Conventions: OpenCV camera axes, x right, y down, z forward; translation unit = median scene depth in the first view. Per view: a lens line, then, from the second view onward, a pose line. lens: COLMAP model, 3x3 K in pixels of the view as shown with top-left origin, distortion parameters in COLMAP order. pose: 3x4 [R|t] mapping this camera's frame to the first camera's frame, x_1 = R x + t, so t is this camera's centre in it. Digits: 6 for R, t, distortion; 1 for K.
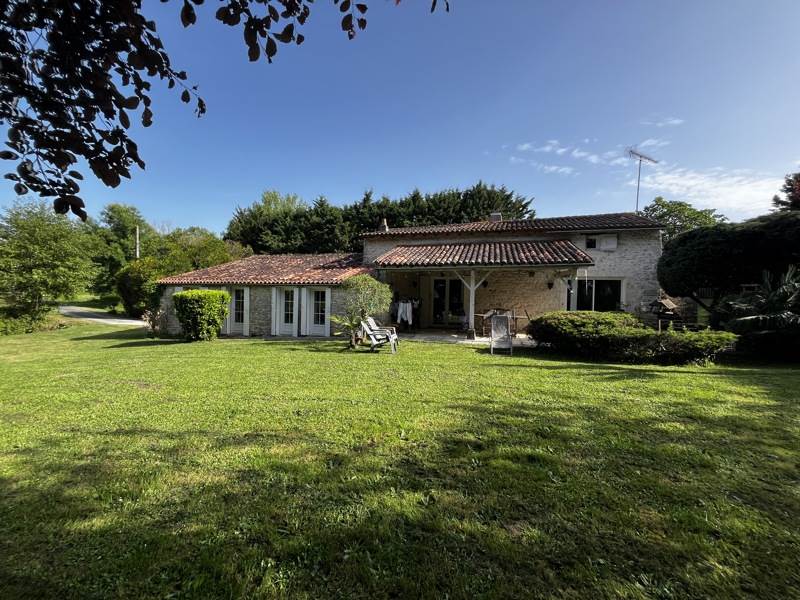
lens RADIAL K [[340.5, 0, 400.0], [0, 340.5, 300.0], [0, 0, 1]] dist [0.056918, -0.000177]
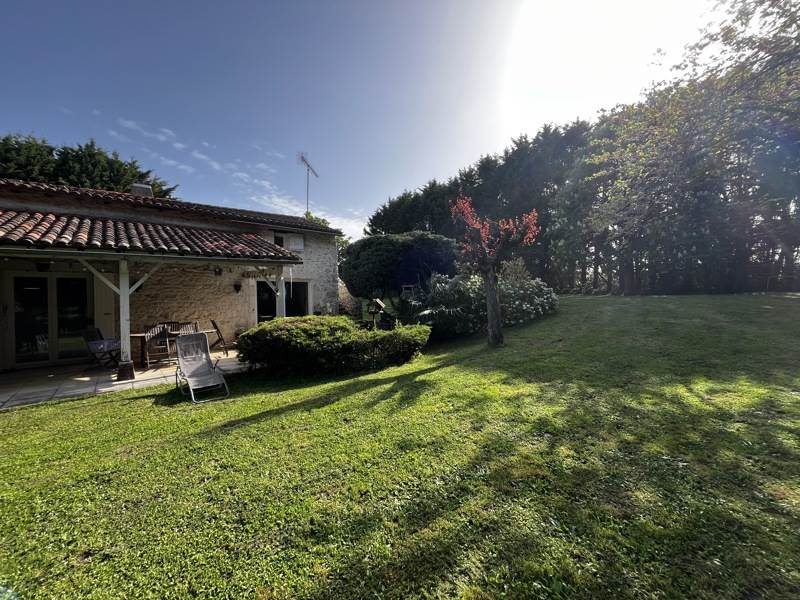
lens RADIAL K [[340.5, 0, 400.0], [0, 340.5, 300.0], [0, 0, 1]] dist [0.056918, -0.000177]
pose [[0.559825, -0.034873, 0.827877, -0.023727], [0.045867, 0.998886, 0.011060, -0.005676], [-0.827341, 0.031781, 0.560801, 0.259688]]
